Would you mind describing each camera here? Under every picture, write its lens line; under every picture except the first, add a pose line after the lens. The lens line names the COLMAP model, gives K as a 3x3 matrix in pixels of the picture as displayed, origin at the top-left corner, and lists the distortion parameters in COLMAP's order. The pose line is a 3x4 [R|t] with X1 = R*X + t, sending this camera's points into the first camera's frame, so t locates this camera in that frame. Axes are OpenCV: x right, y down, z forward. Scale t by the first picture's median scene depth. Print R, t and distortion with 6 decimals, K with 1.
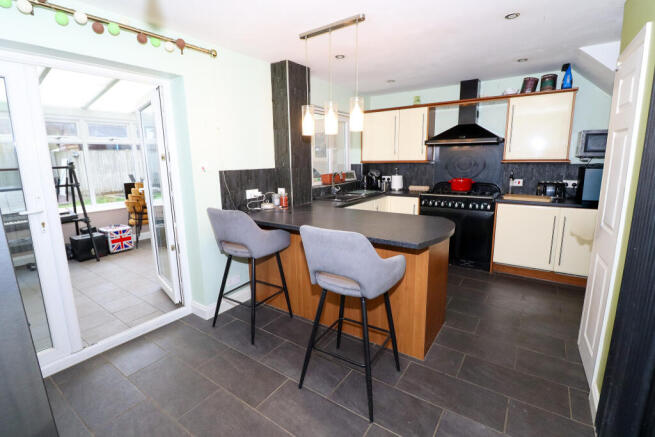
lens RADIAL K [[306.7, 0, 328.3], [0, 306.7, 216.4], [0, 0, 1]] dist [-0.002495, -0.000165]
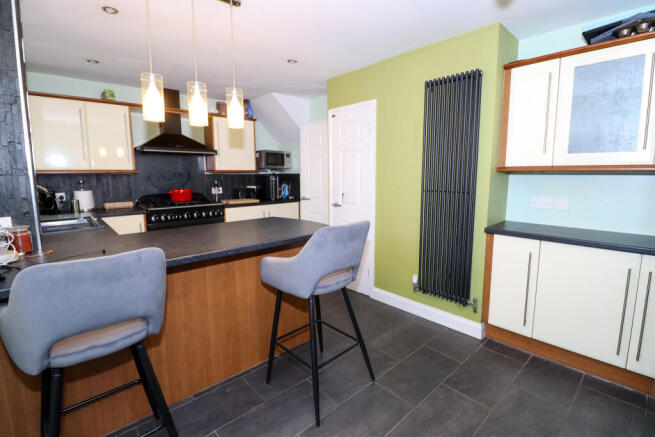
lens RADIAL K [[306.7, 0, 328.2], [0, 306.7, 213.8], [0, 0, 1]] dist [-0.002495, -0.000165]
pose [[0.227771, -0.115846, 0.966799, -0.394093], [0.186204, 0.979756, 0.073531, -0.030198], [-0.955745, 0.163274, 0.244731, 0.320372]]
